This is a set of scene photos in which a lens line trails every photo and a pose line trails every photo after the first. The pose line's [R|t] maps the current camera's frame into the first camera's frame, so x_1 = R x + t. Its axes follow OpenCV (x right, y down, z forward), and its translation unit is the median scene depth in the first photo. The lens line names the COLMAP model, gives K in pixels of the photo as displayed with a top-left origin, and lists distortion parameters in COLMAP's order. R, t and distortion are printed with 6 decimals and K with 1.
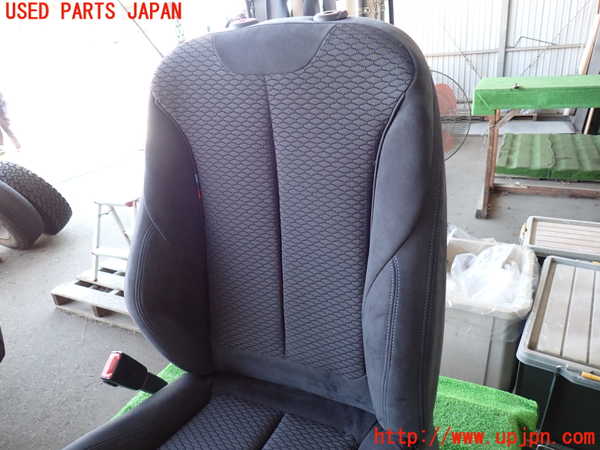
lens RADIAL K [[442.1, 0, 300.0], [0, 442.1, 225.0], [0, 0, 1]] dist [-0.000036, -0.002884]
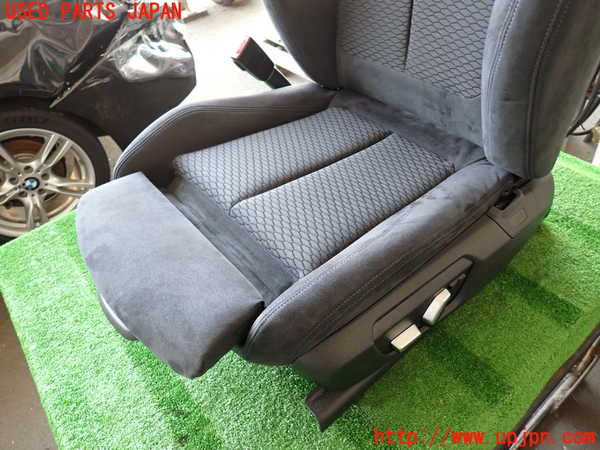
lens RADIAL K [[442.1, 0, 300.0], [0, 442.1, 225.0], [0, 0, 1]] dist [-0.000036, -0.002884]
pose [[0.898826, 0.288421, -0.330038, 0.163270], [-0.126677, 0.891793, 0.434348, 0.213662], [0.419601, -0.348596, 0.838103, 0.032597]]
